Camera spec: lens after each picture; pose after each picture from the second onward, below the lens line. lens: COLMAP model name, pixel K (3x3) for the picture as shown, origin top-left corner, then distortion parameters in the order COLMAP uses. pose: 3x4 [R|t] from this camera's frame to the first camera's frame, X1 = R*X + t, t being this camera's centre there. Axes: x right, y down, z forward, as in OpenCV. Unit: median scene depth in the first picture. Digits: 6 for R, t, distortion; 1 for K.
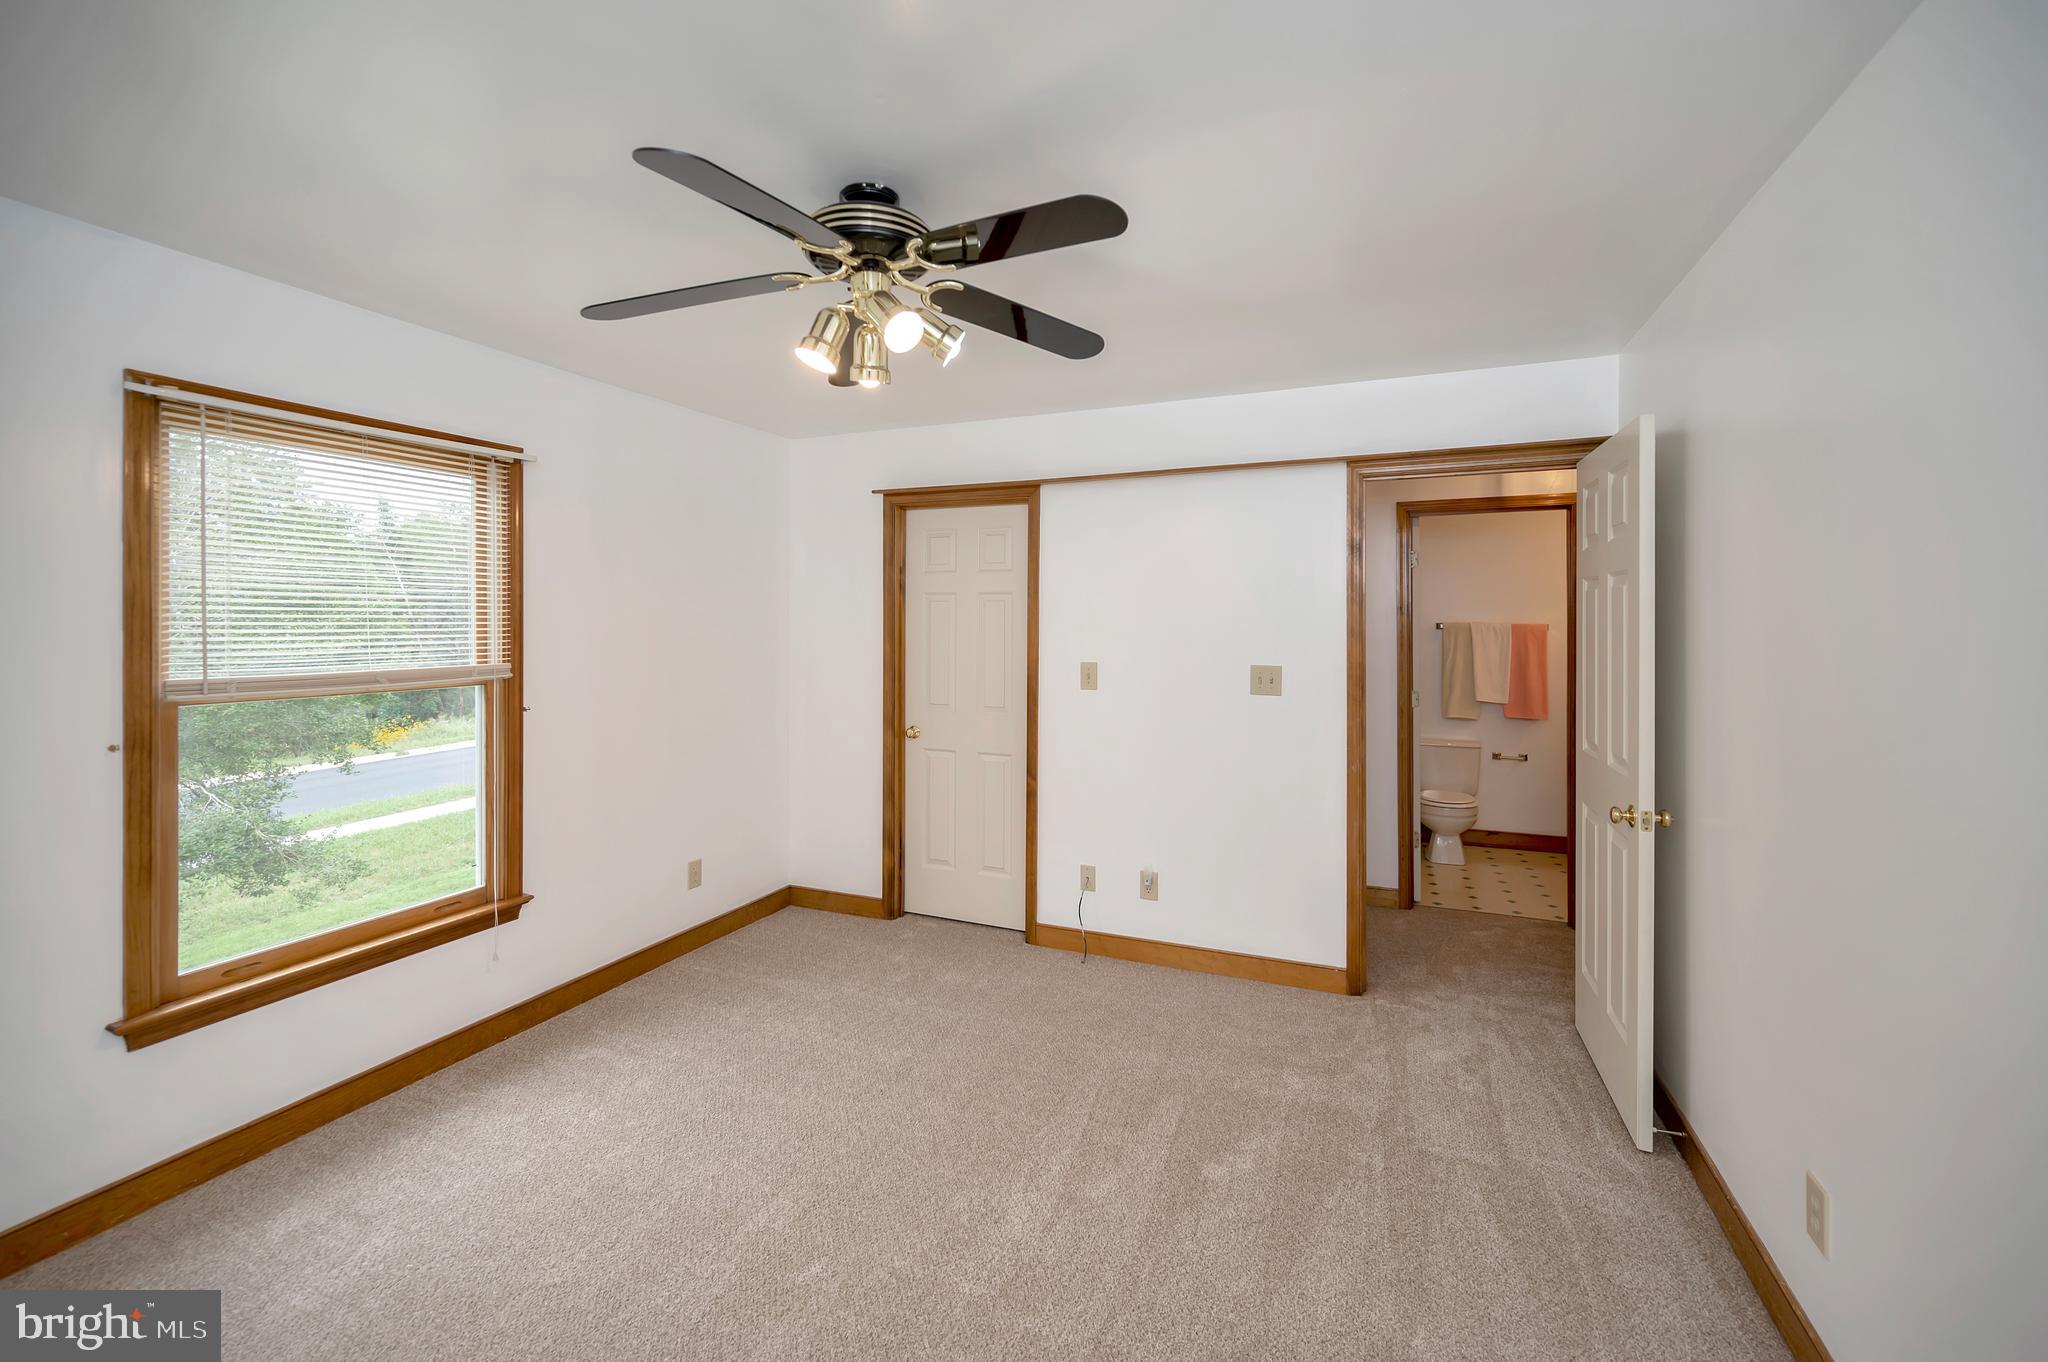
lens RADIAL K [[823.9, 0, 1037.2], [0, 823.9, 650.1], [0, 0, 1]] dist [0.000775, -0.000010]
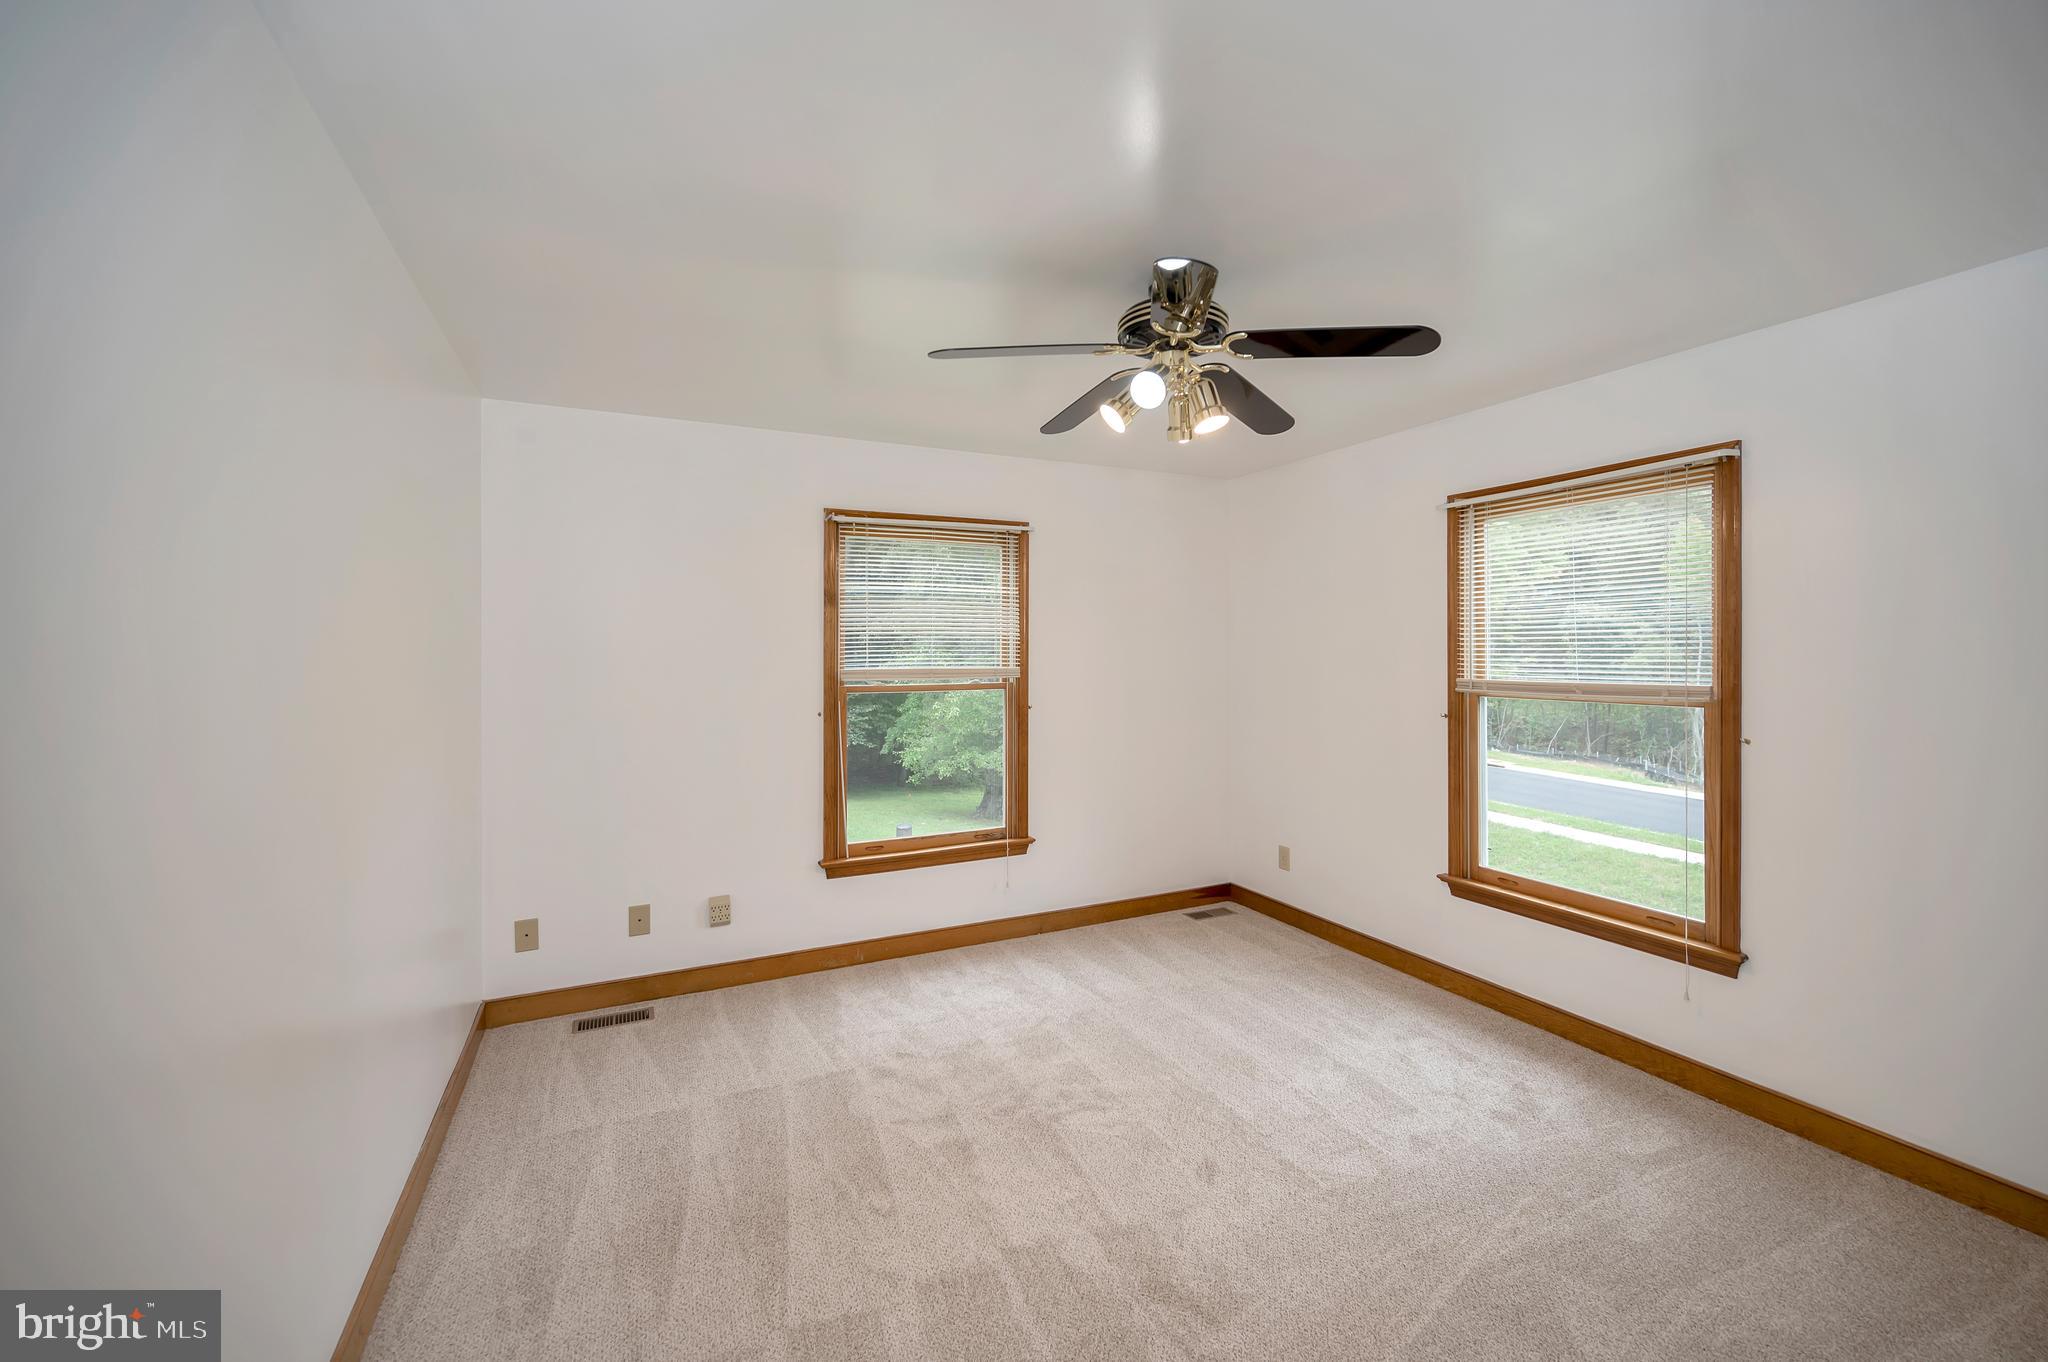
lens RADIAL K [[823.9, 0, 1037.2], [0, 823.9, 650.1], [0, 0, 1]] dist [0.000775, -0.000010]
pose [[-0.656119, 0.008643, -0.754608, 0.632898], [-0.014679, 0.999599, 0.024212, -0.040861], [0.754514, 0.026963, -0.655730, 1.237571]]
